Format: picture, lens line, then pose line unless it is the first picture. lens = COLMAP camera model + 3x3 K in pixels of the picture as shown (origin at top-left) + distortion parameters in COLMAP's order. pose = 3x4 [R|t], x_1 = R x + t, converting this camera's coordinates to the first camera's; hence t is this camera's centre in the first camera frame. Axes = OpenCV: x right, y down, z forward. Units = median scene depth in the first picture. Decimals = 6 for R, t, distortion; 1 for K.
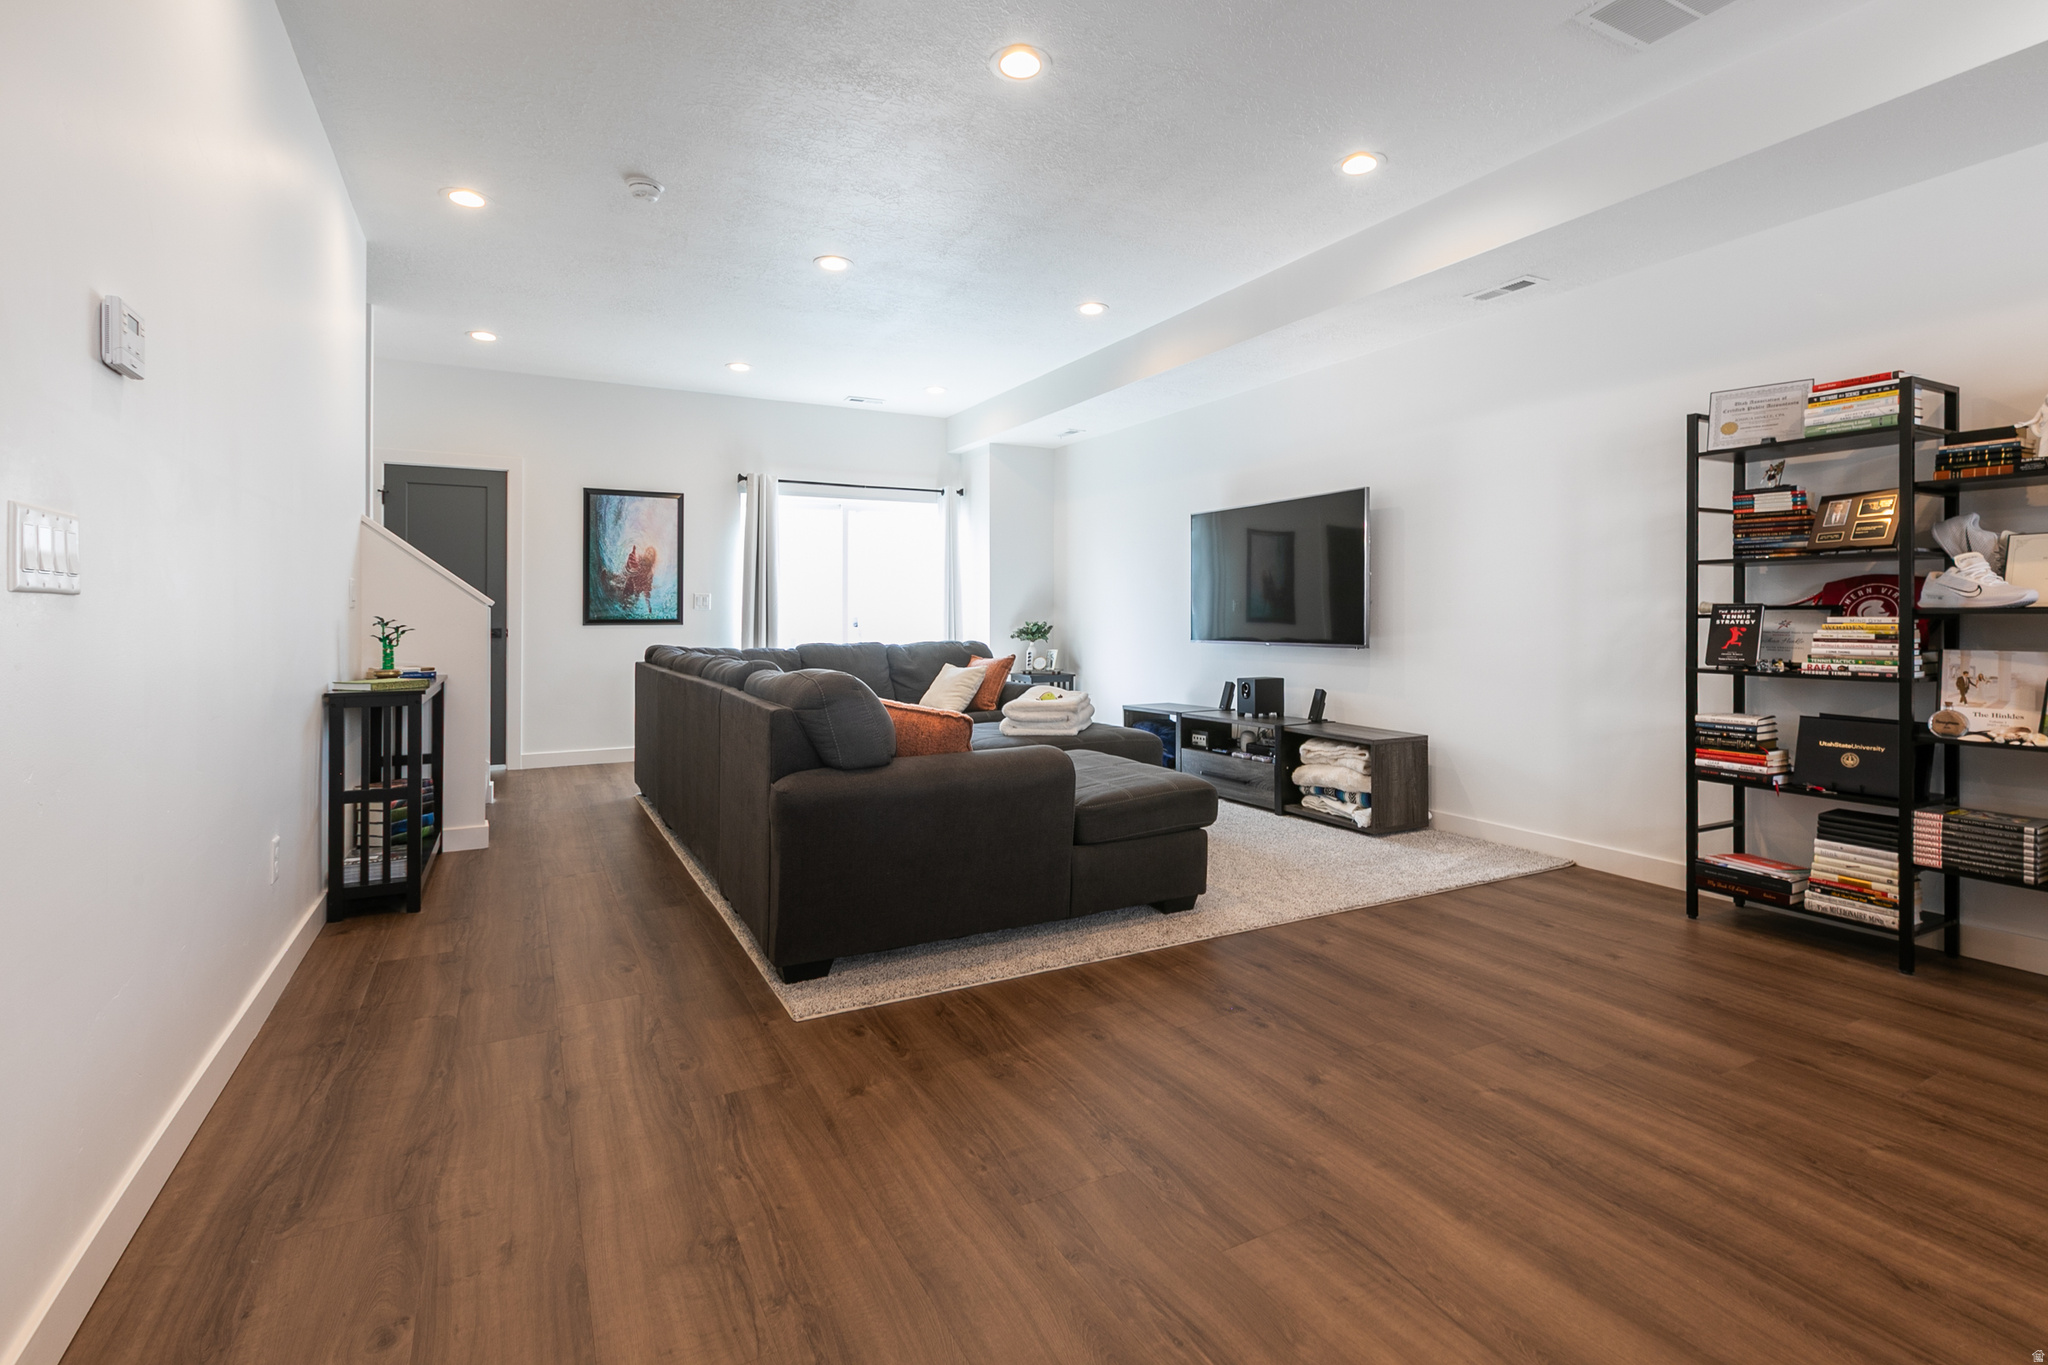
lens RADIAL K [[960.2, 0, 1028.7], [0, 960.2, 614.4], [0, 0, 1]] dist [0.000550, -0.000109]
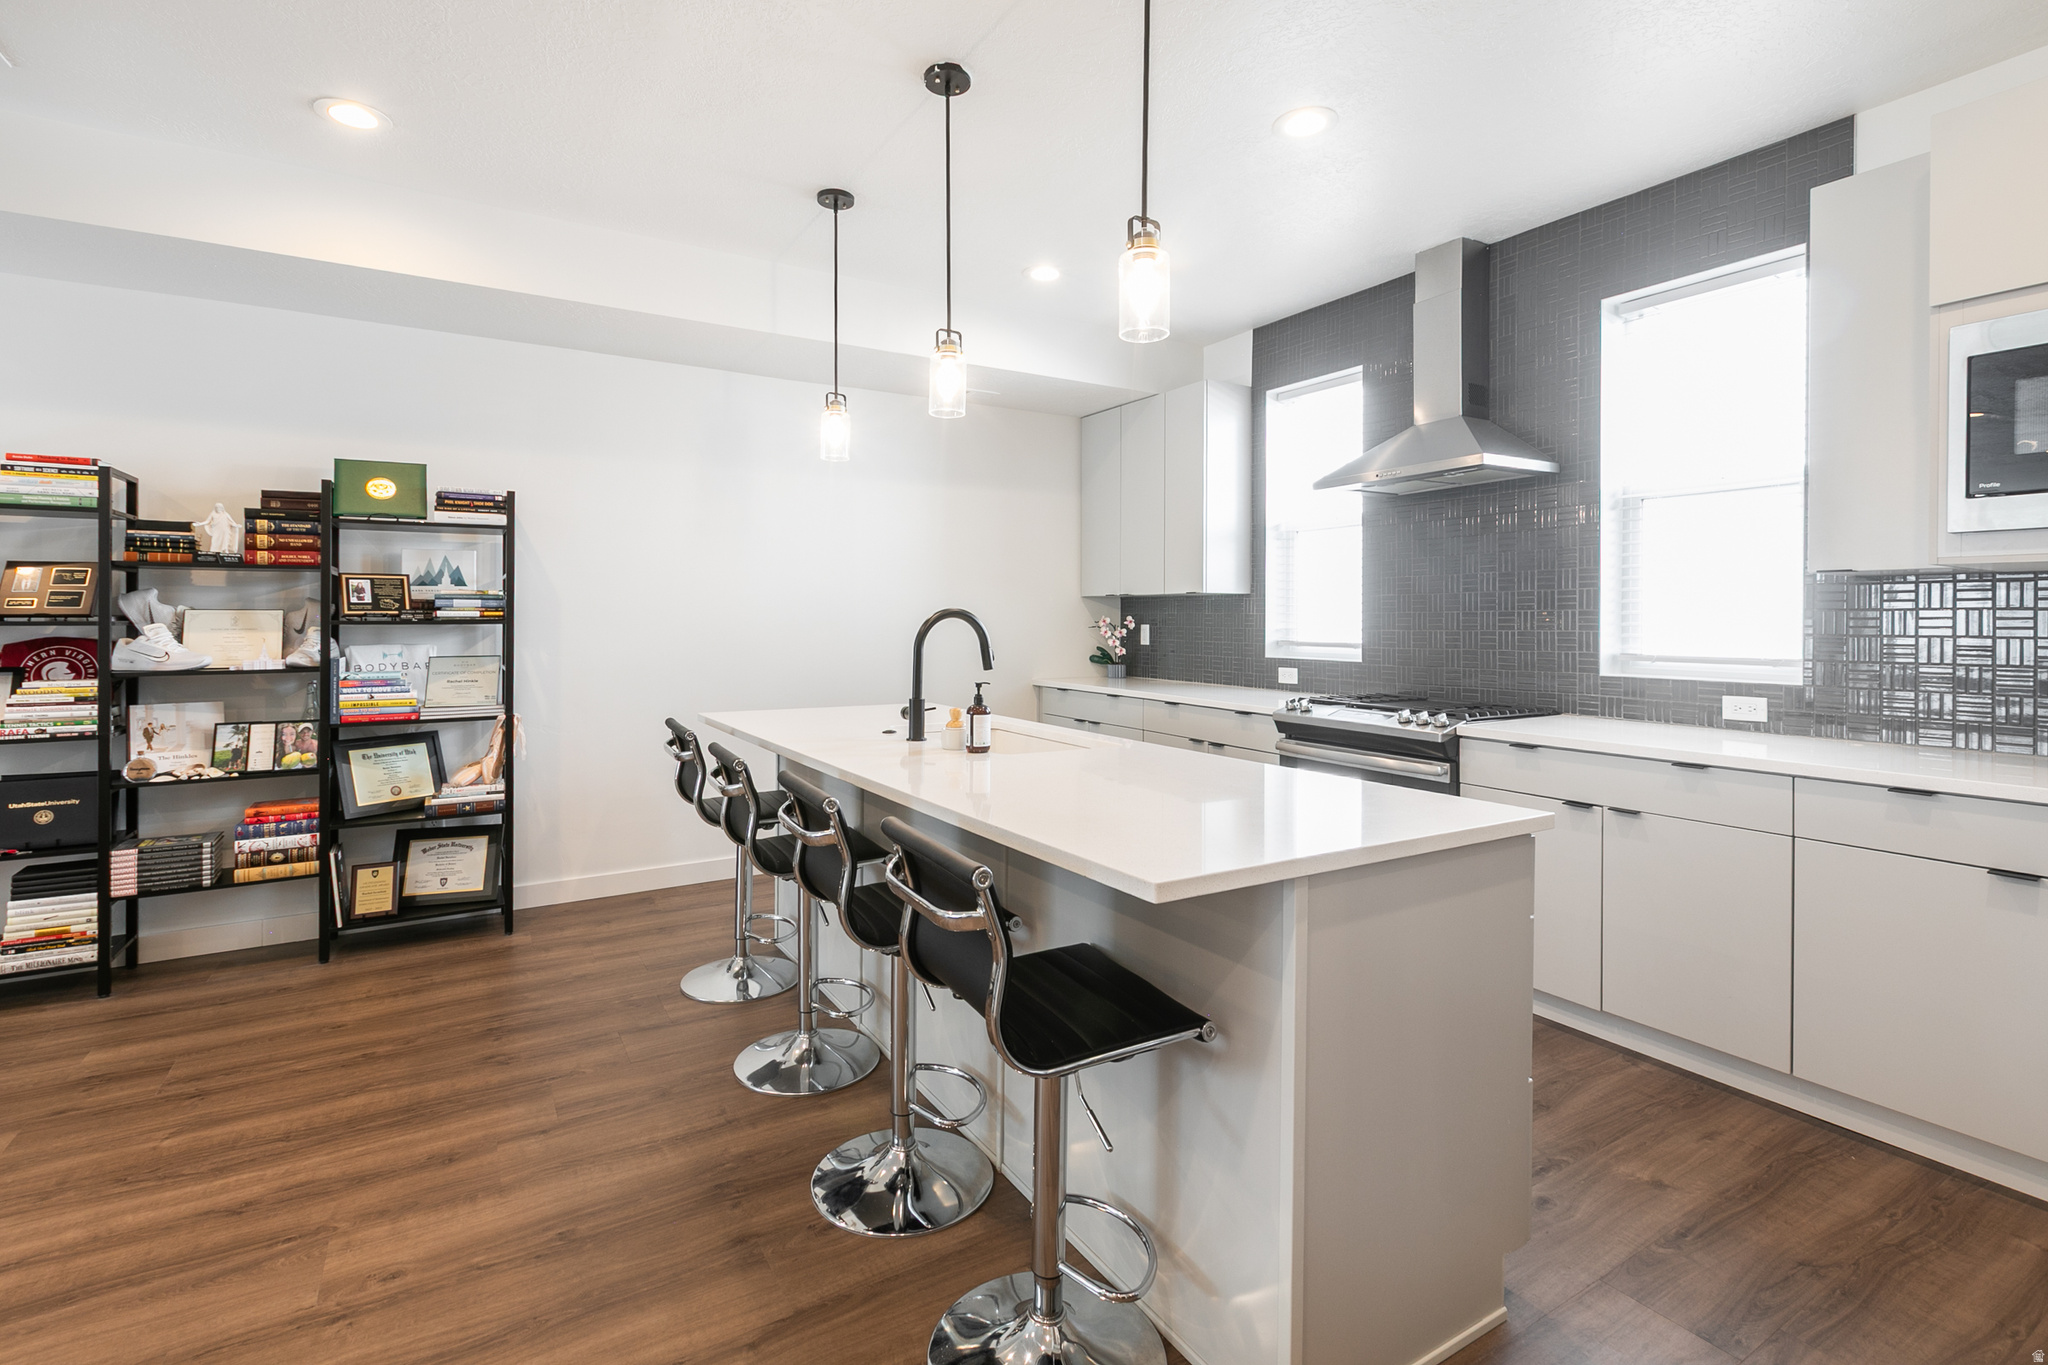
lens RADIAL K [[960.2, 0, 1028.7], [0, 960.2, 614.4], [0, 0, 1]] dist [0.000550, -0.000109]
pose [[-0.065970, -0.000280, 0.997822, -0.281165], [-0.004186, 0.999991, 0.000004, -0.079338], [-0.997813, -0.004177, -0.065970, -0.005095]]
